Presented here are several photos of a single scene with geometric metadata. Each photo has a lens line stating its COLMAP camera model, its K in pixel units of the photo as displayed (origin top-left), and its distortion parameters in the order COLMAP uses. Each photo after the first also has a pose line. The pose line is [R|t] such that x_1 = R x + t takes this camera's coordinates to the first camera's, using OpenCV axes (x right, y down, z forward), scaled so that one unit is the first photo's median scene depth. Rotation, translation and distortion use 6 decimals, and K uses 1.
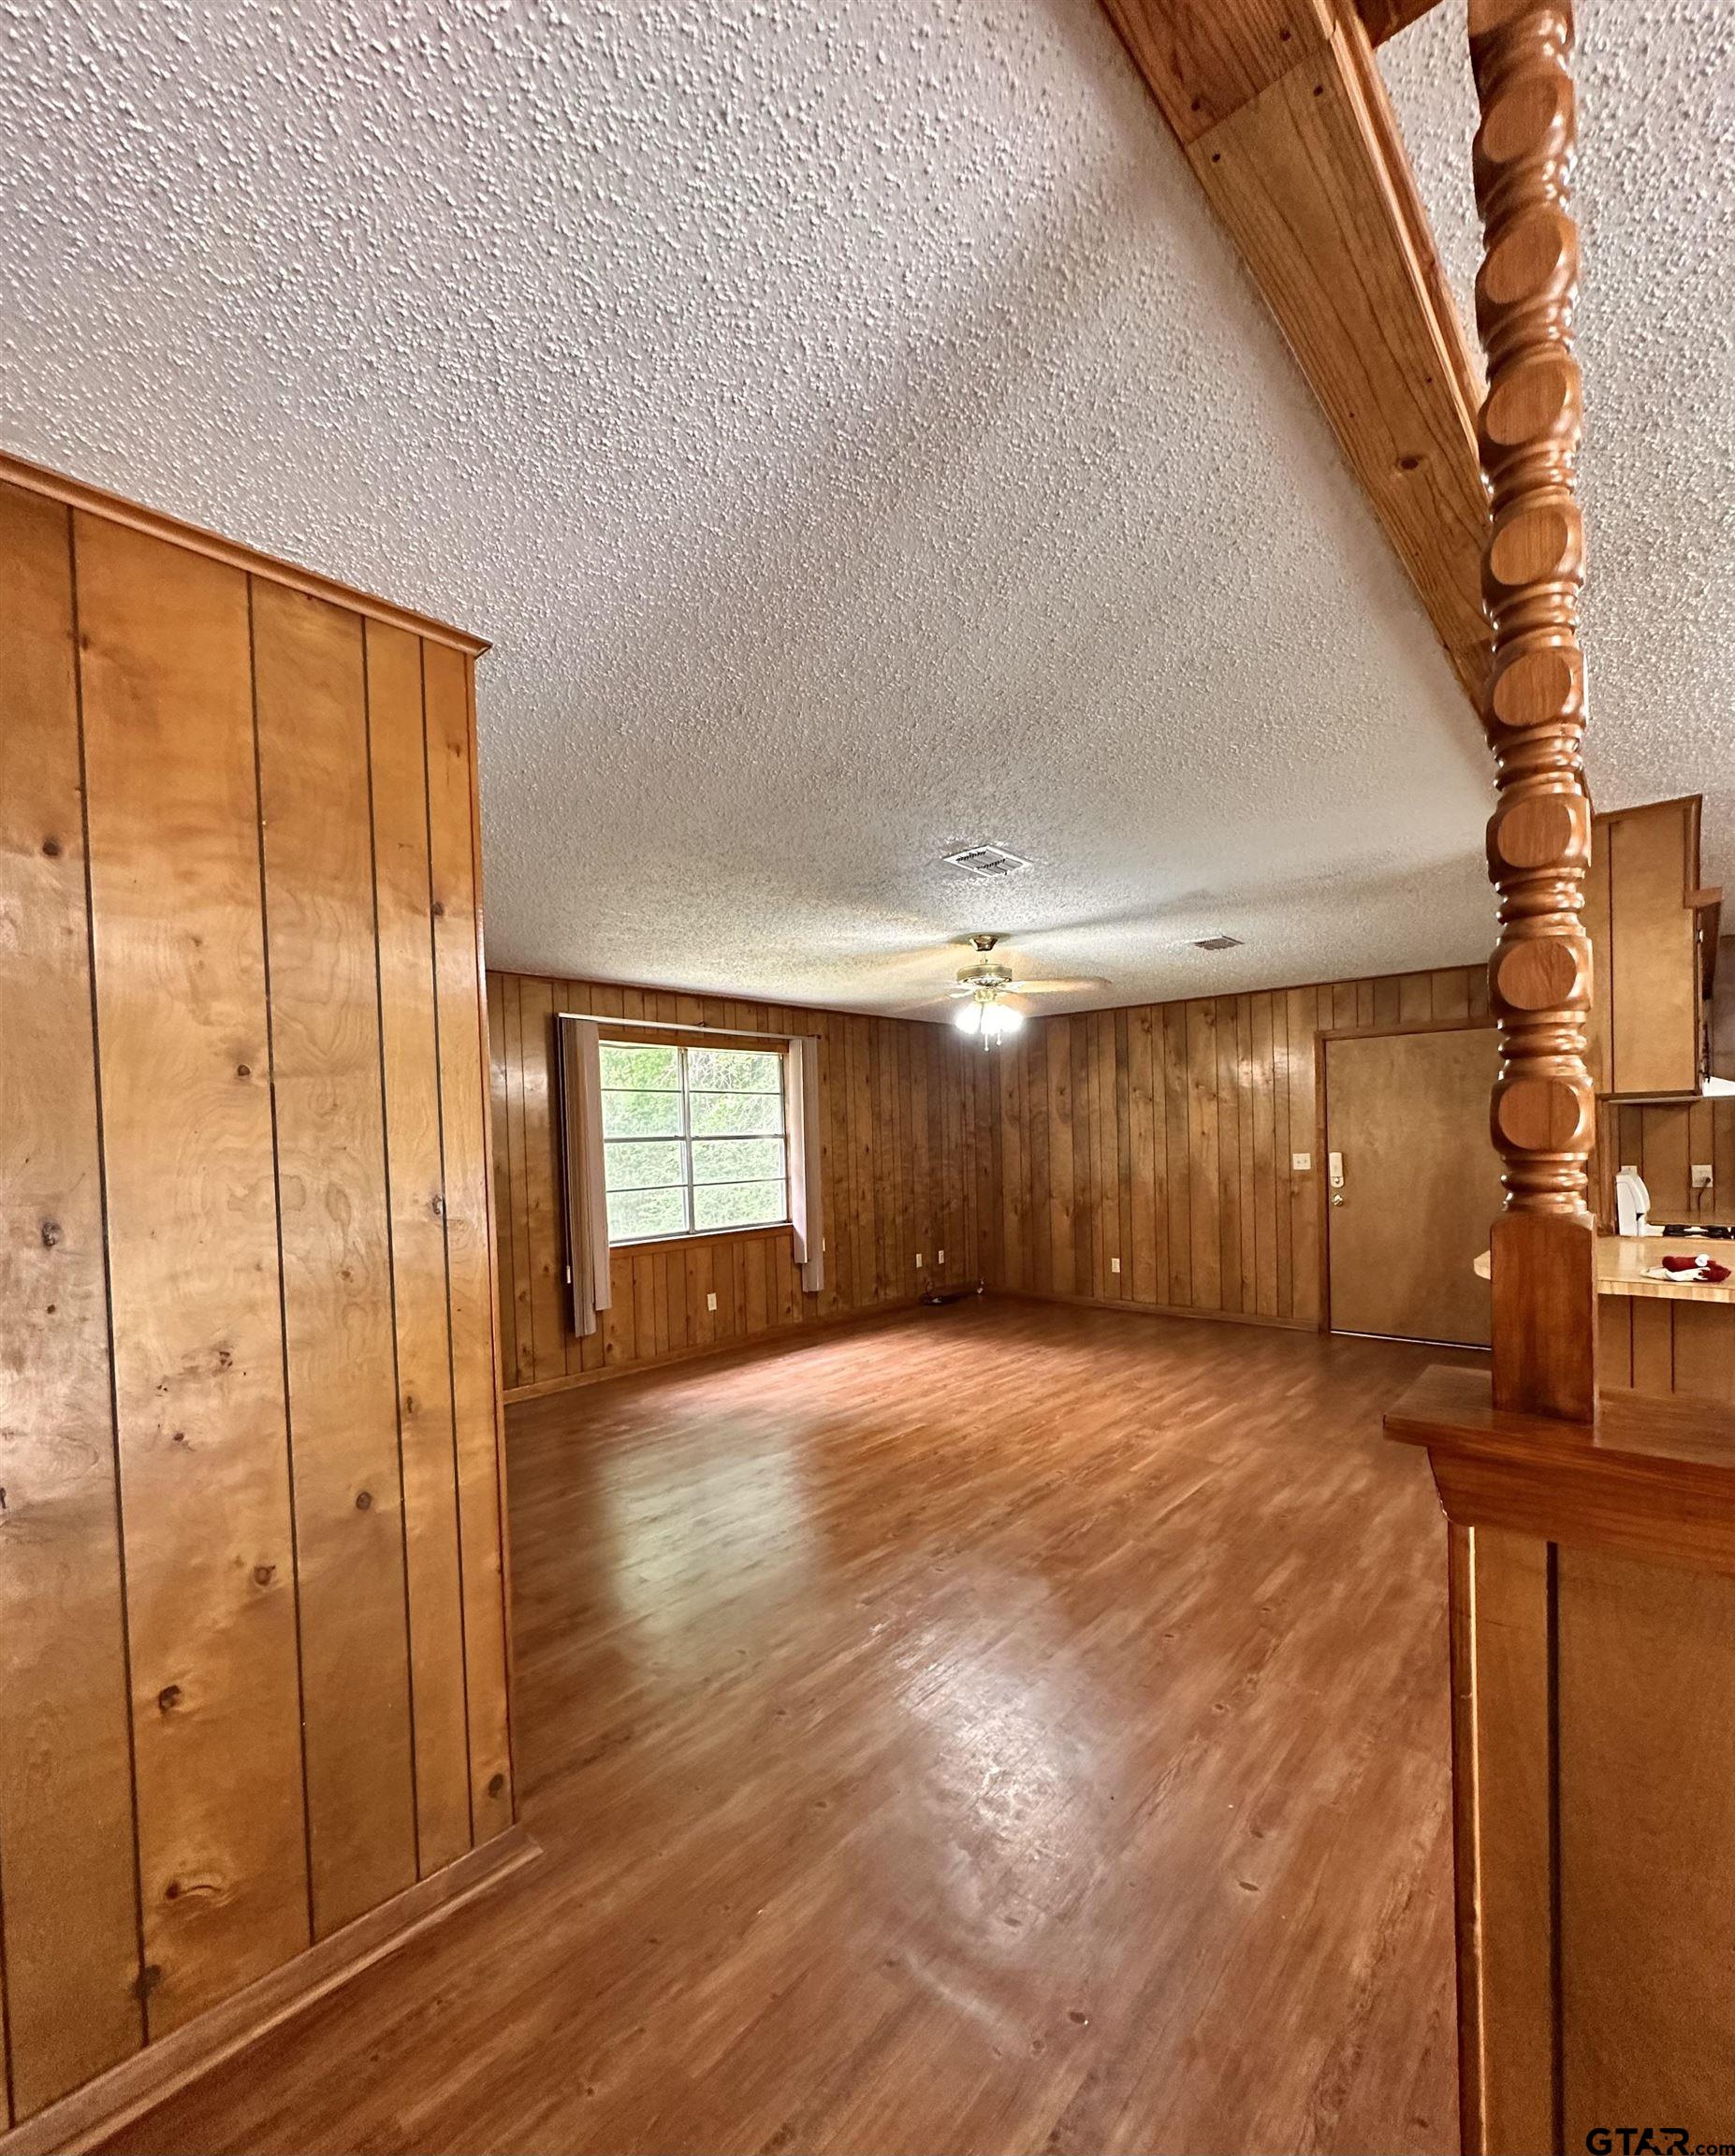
lens RADIAL K [[918.9, 0, 872.9], [0, 918.9, 1158.9], [0, 0, 1]] dist [-0.001766, -0.000213]
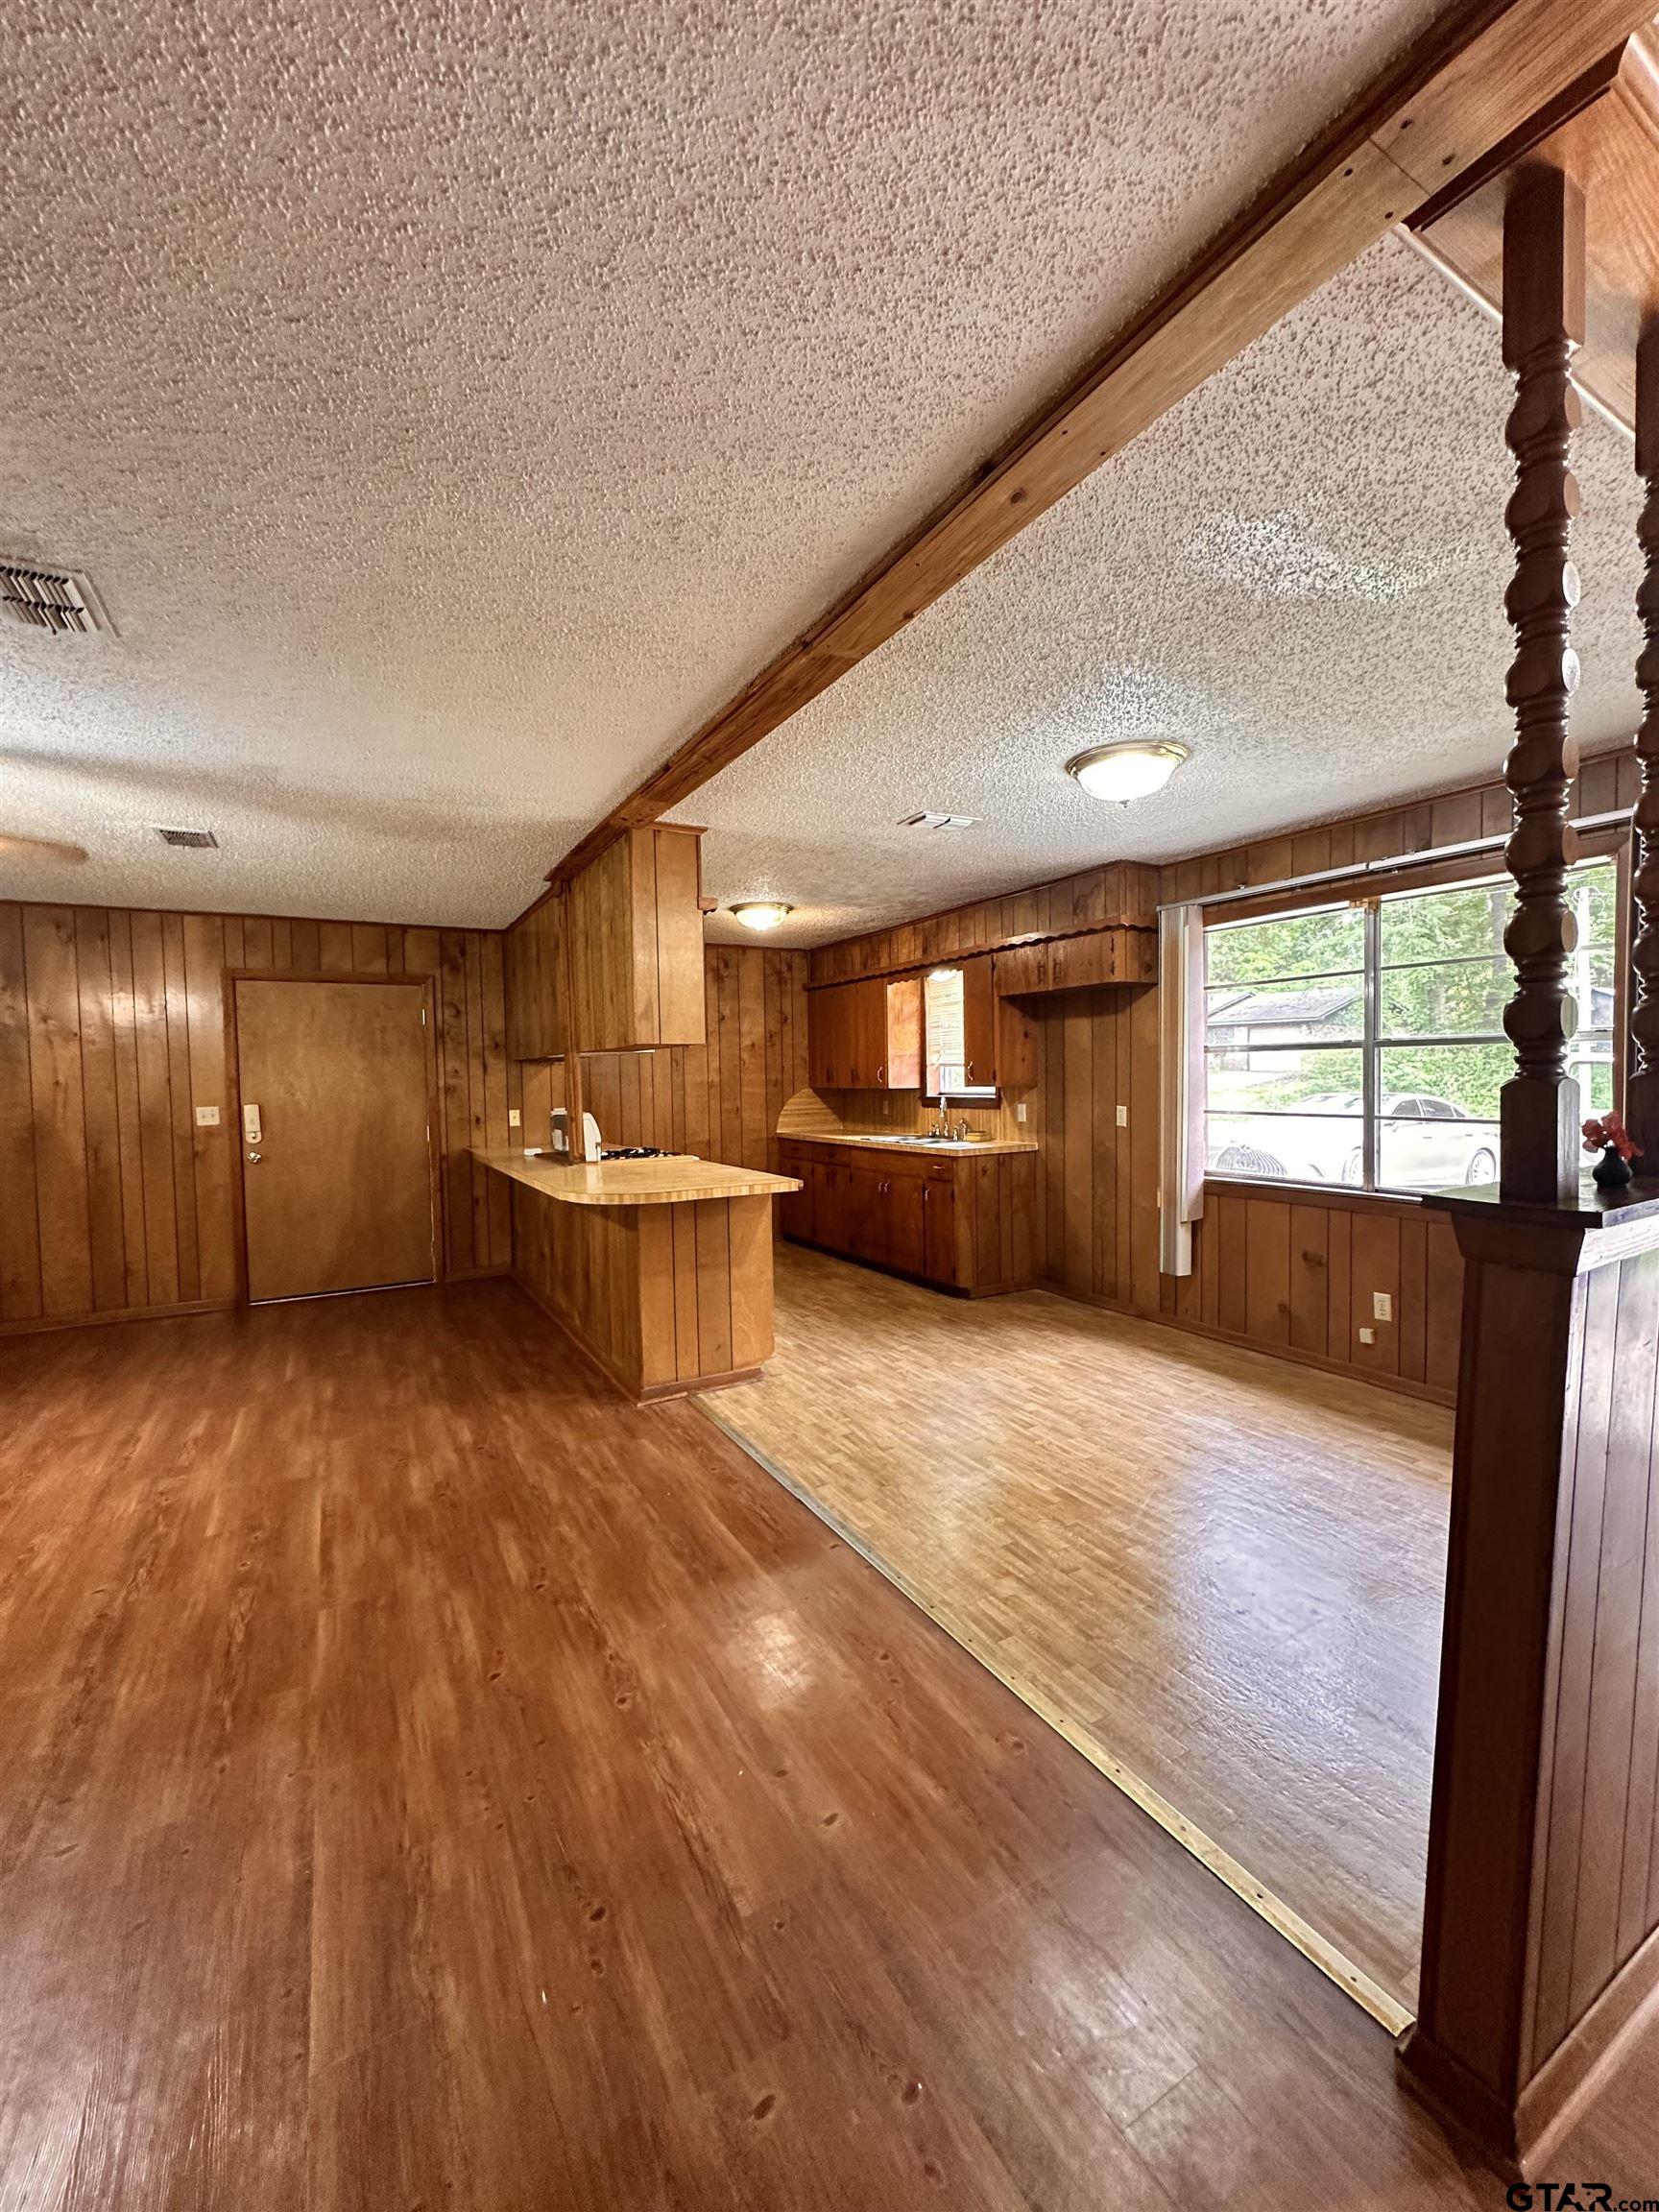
lens RADIAL K [[878.8, 0, 829.5], [0, 878.8, 1106.0], [0, 0, 1]] dist [0.000571, 0.000122]
pose [[0.326913, -0.017299, 0.944896, -0.132942], [0.031336, 0.999481, 0.007457, 0.006111], [-0.944535, 0.027171, 0.327286, 0.190717]]
